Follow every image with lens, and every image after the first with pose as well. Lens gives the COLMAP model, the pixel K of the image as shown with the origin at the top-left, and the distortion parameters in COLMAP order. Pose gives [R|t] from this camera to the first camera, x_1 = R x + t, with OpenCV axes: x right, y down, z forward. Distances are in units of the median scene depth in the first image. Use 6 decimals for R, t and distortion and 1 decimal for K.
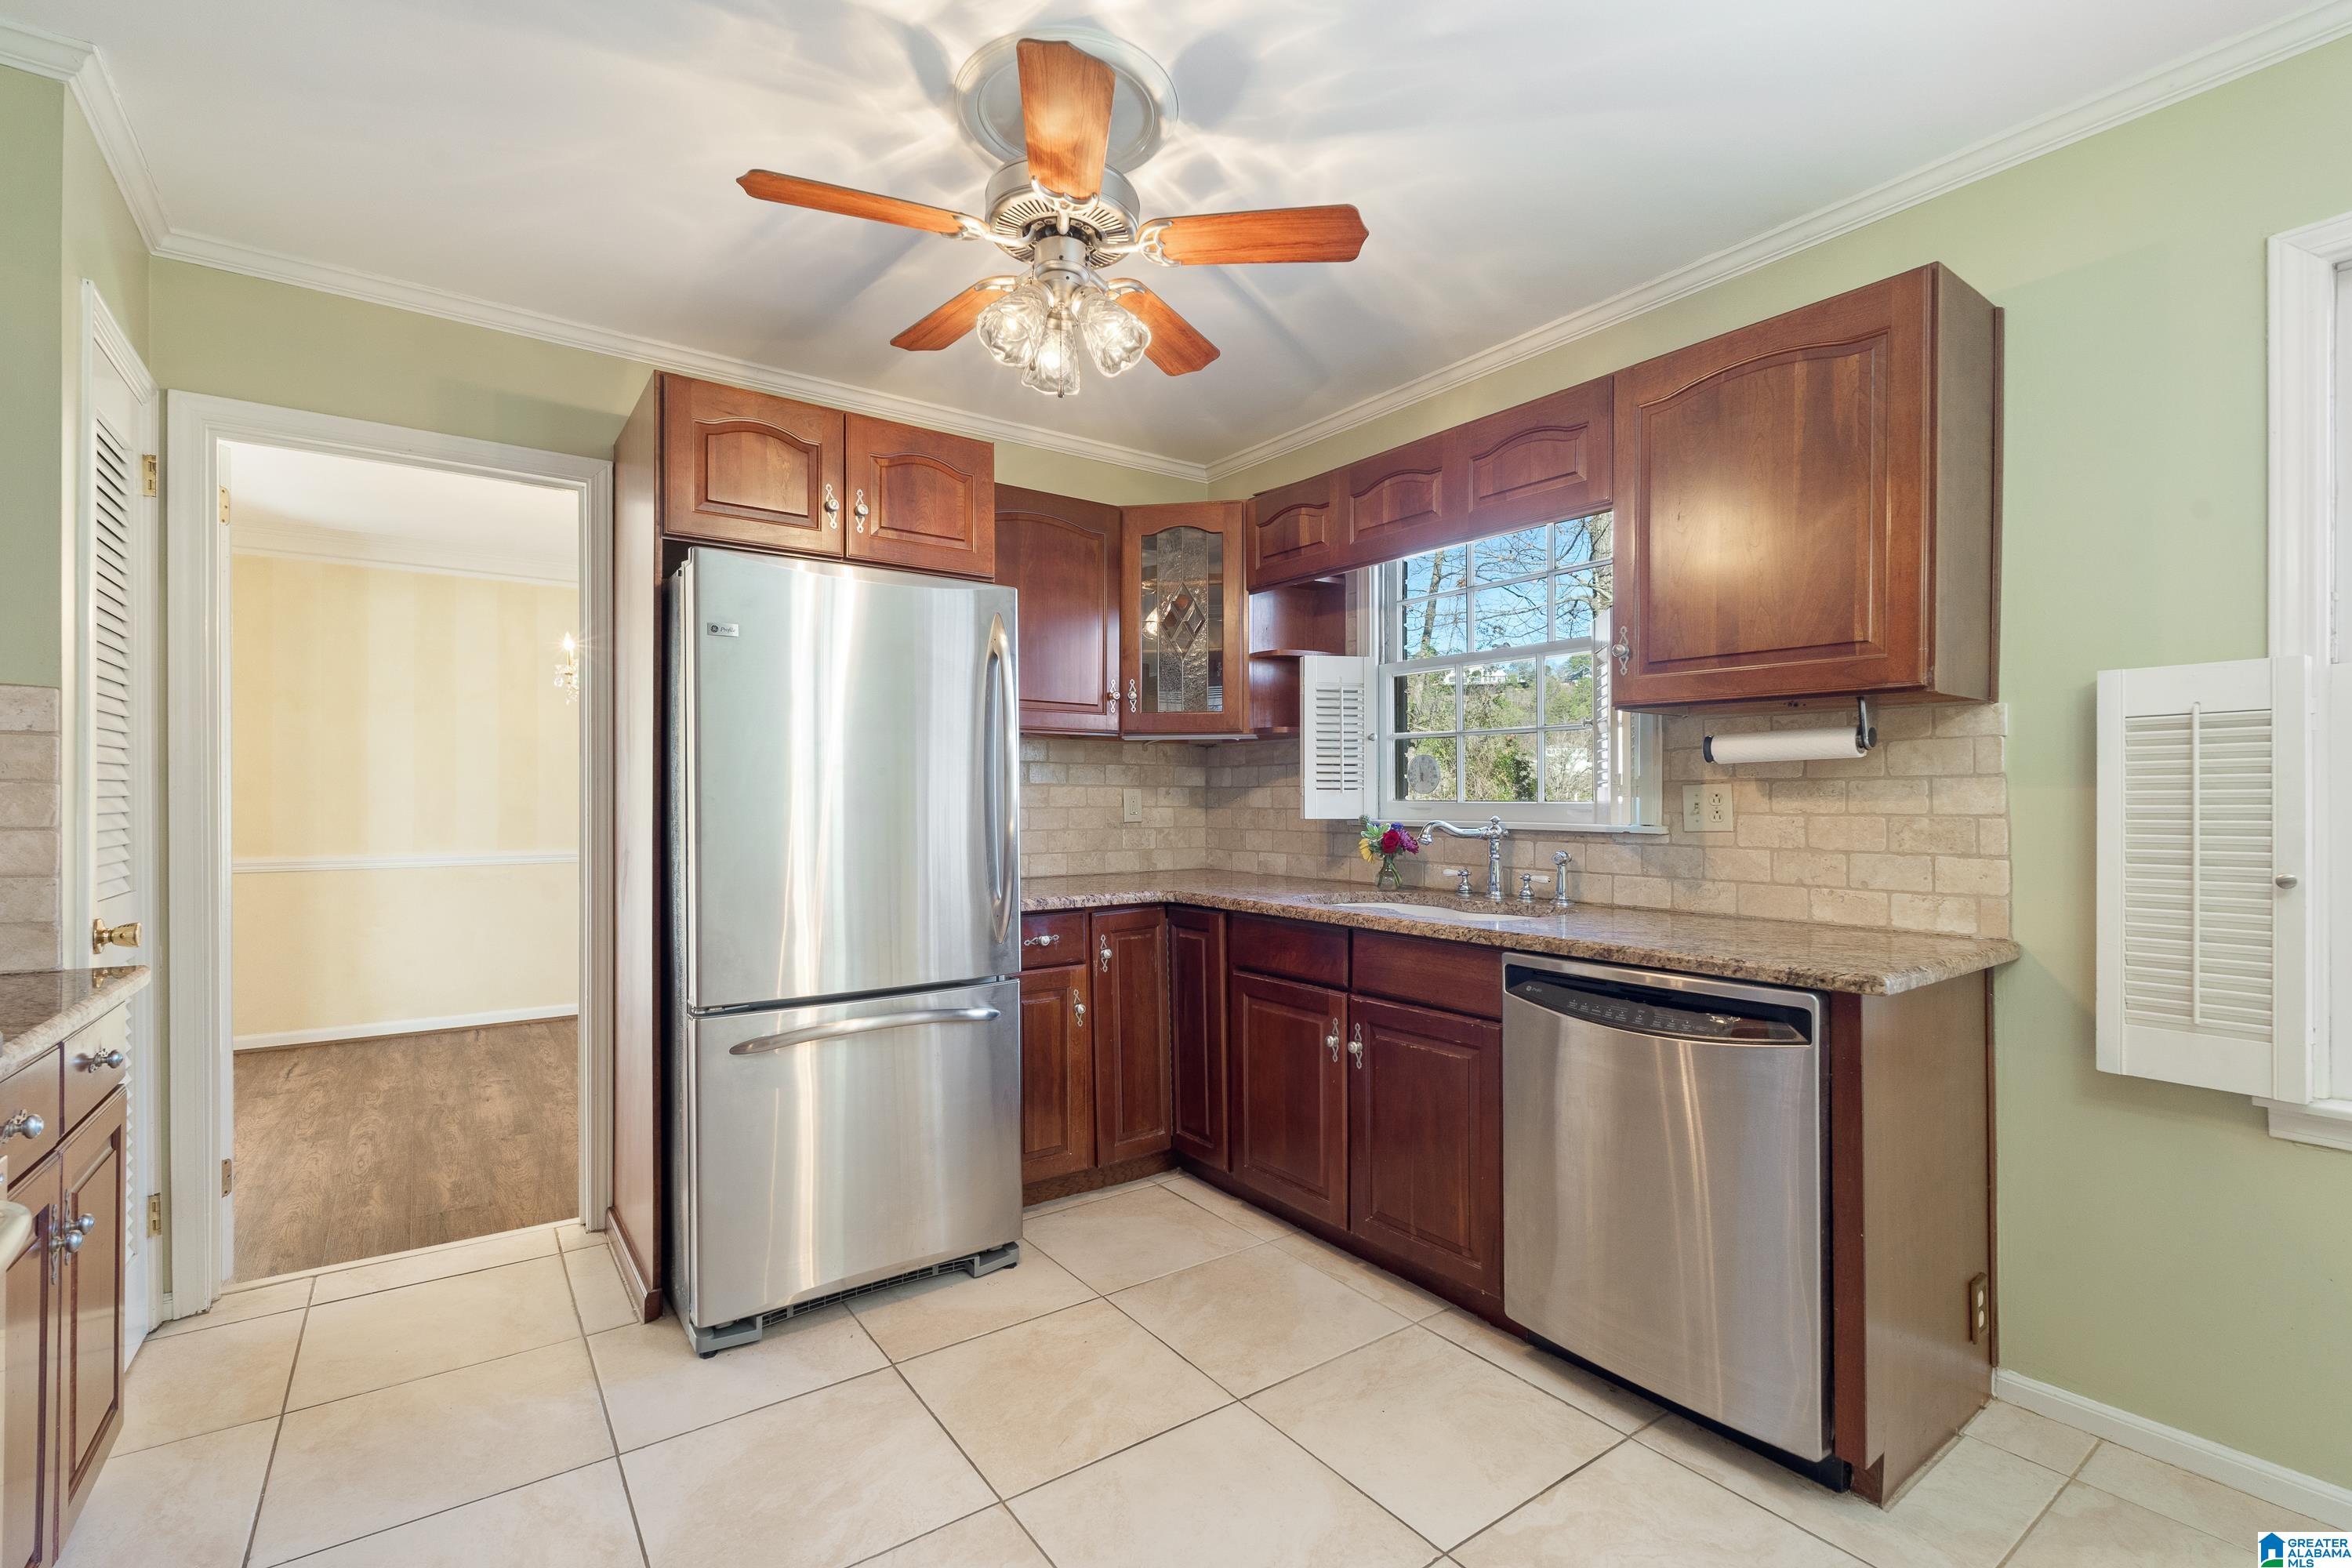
lens RADIAL K [[1052.9, 0, 1170.8], [0, 1052.9, 799.0], [0, 0, 1]] dist [-0.007111, 0.000763]
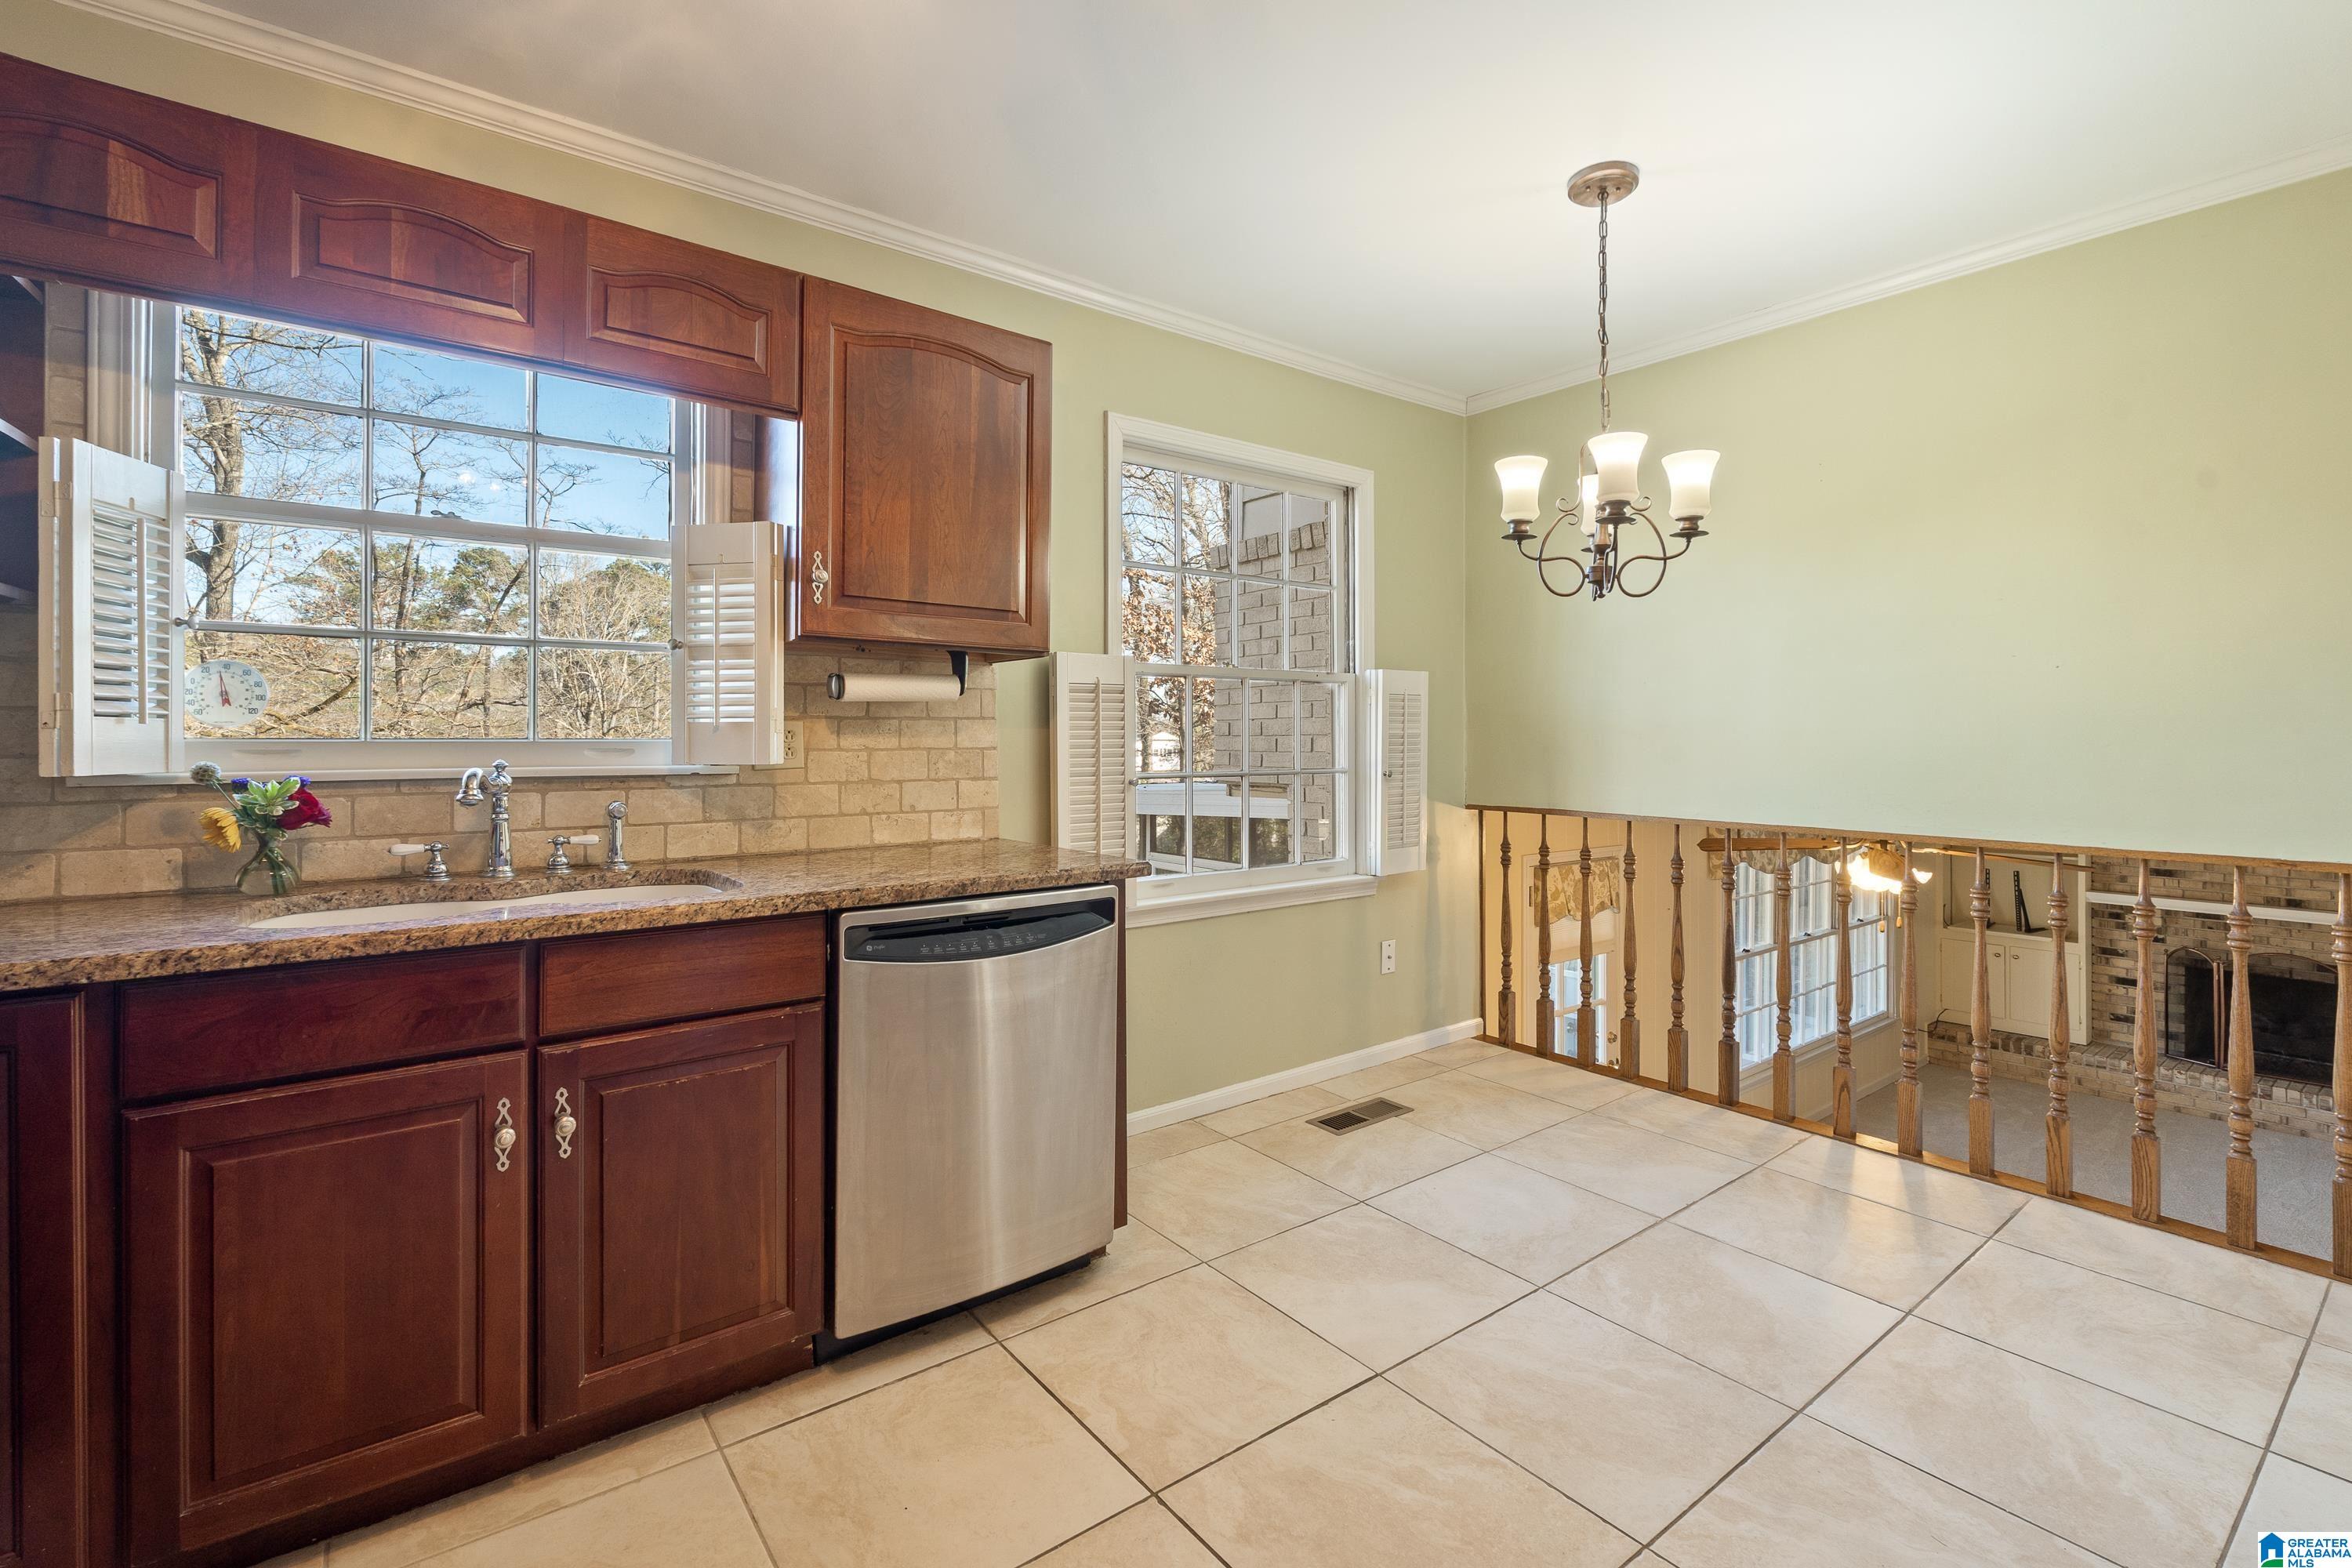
lens RADIAL K [[1052.9, 0, 1162.2], [0, 1052.9, 734.7], [0, 0, 1]] dist [-0.007111, 0.000763]
pose [[-0.034992, 0.001561, 0.999386, -0.509640], [0.000590, 0.999999, -0.001542, 0.000648], [-0.999387, 0.000536, -0.034993, 0.714530]]
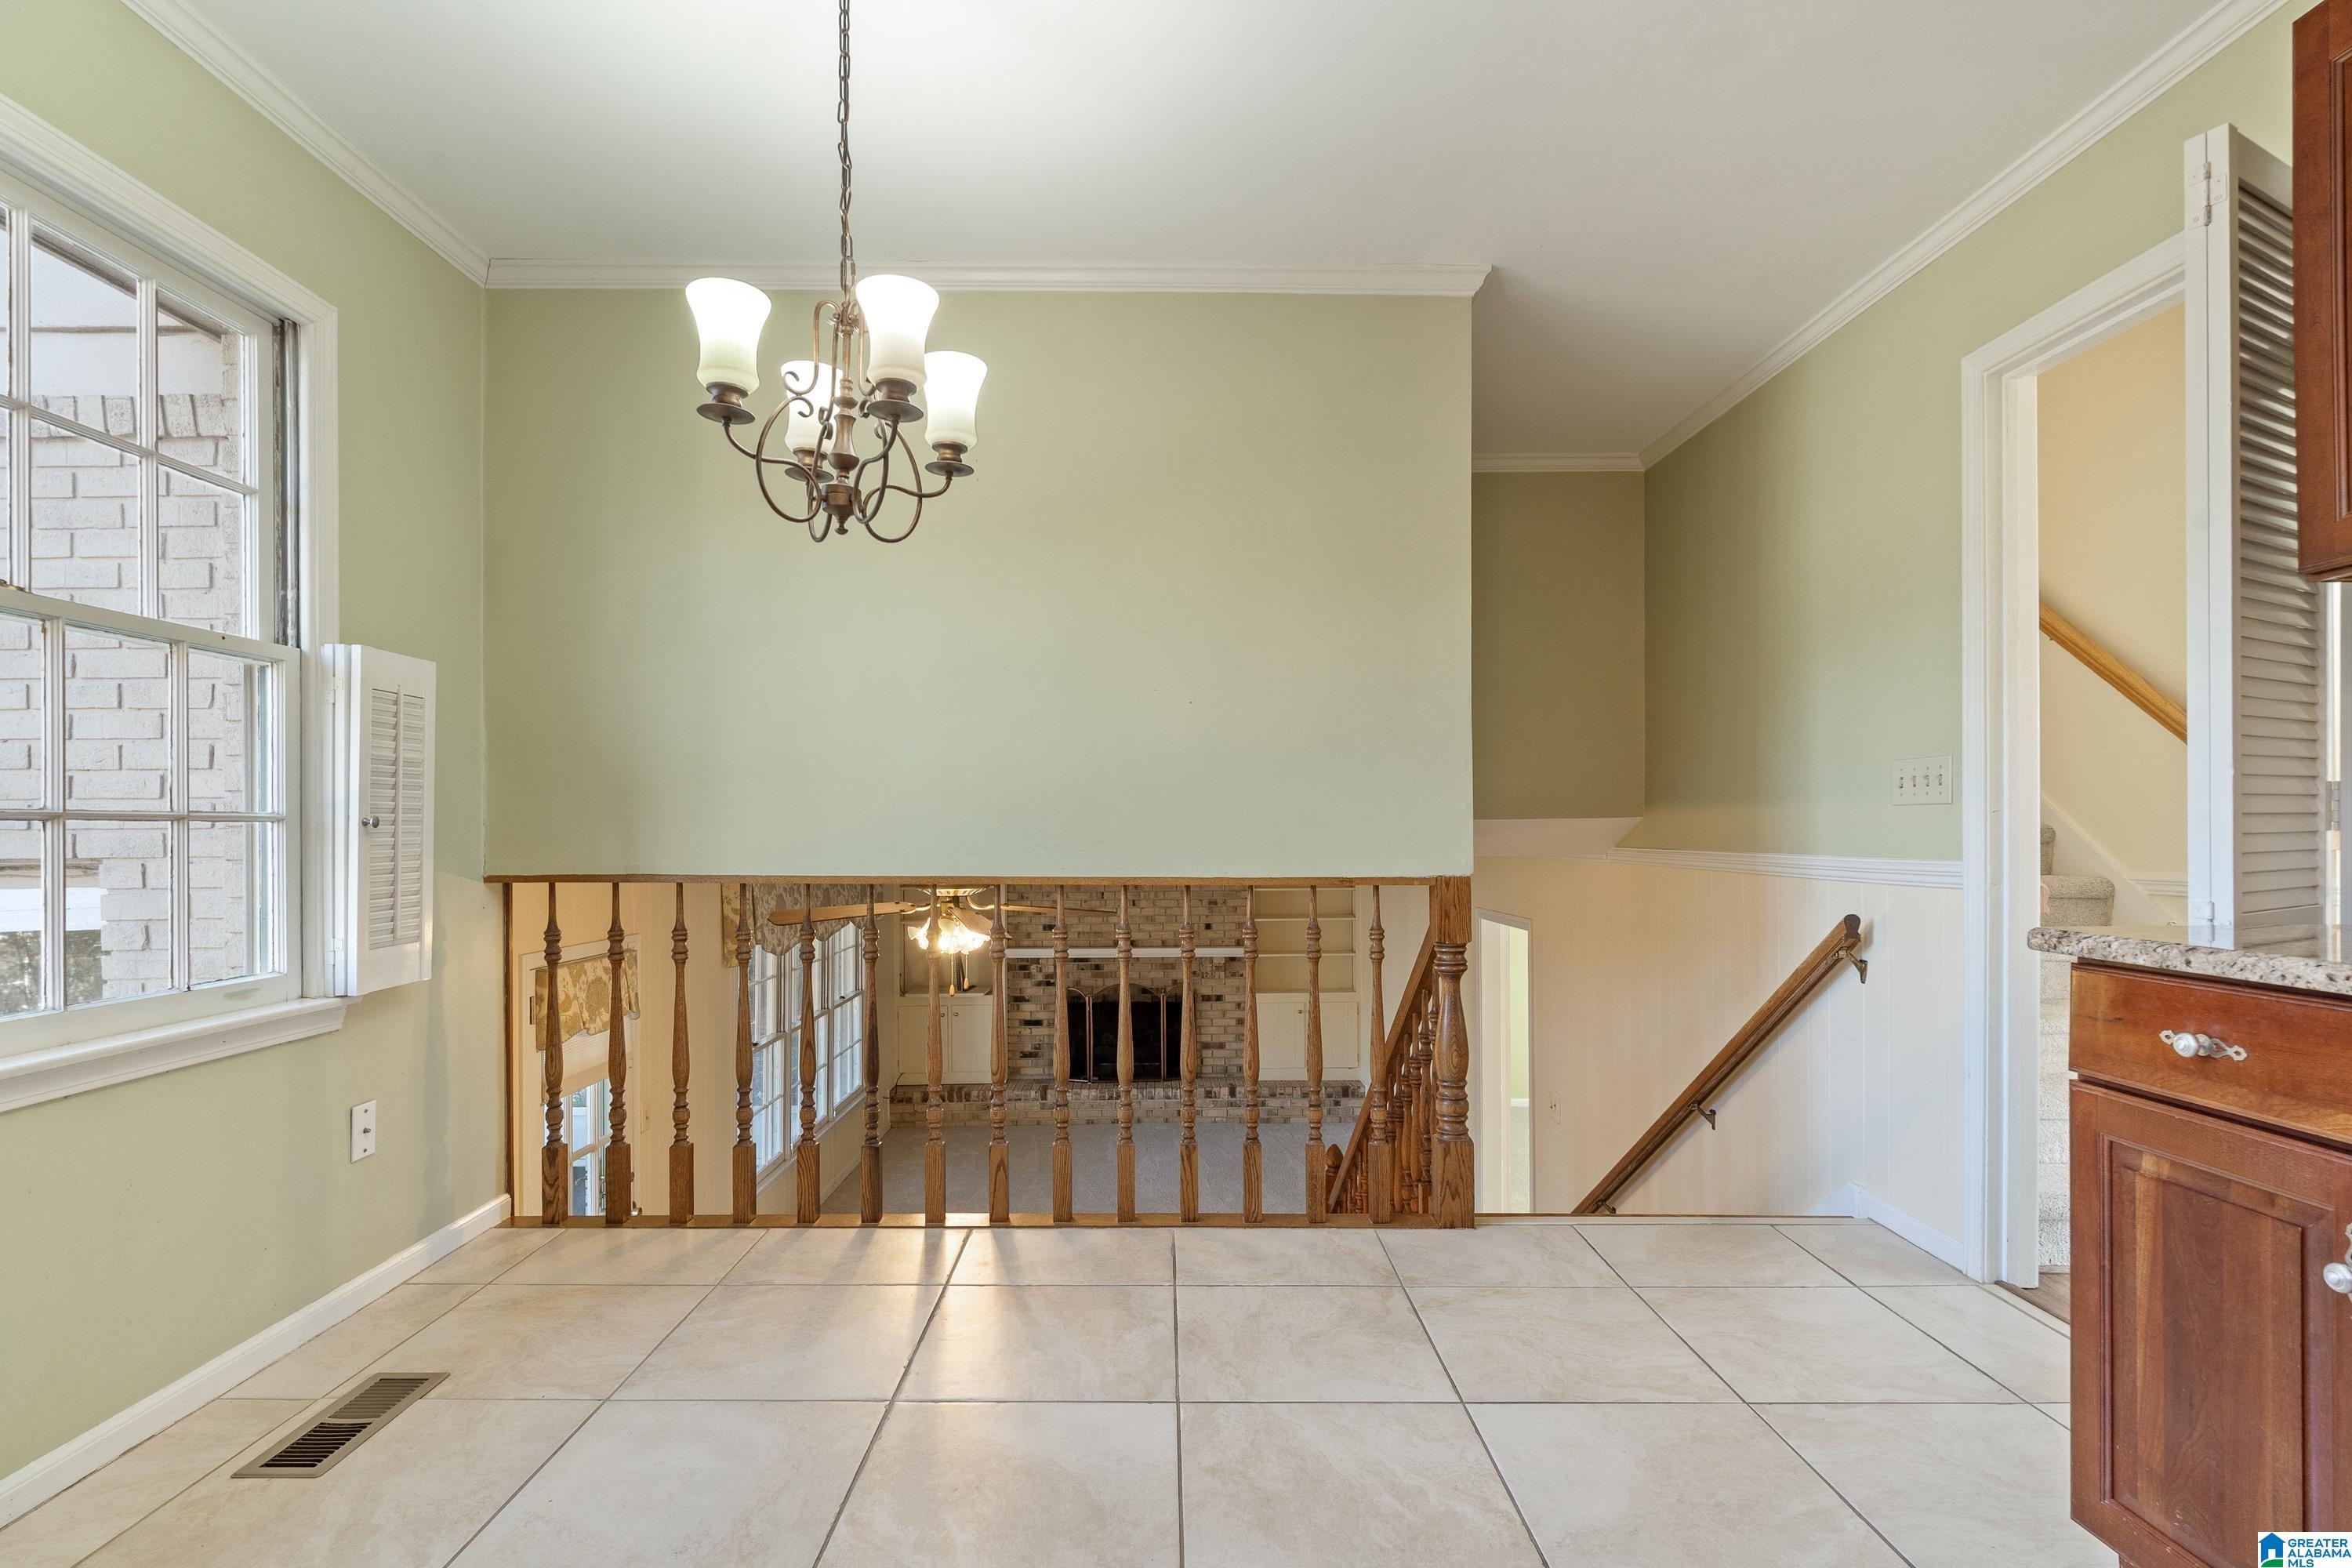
lens RADIAL K [[1146.8, 0, 1170.4], [0, 1146.8, 828.2], [0, 0, 1]] dist [-0.004670, -0.000083]
pose [[-0.825693, 0.002752, 0.564114, -0.100919], [0.003165, 0.999995, -0.000246, 0.065718], [-0.564111, 0.001583, -0.825697, 0.761532]]
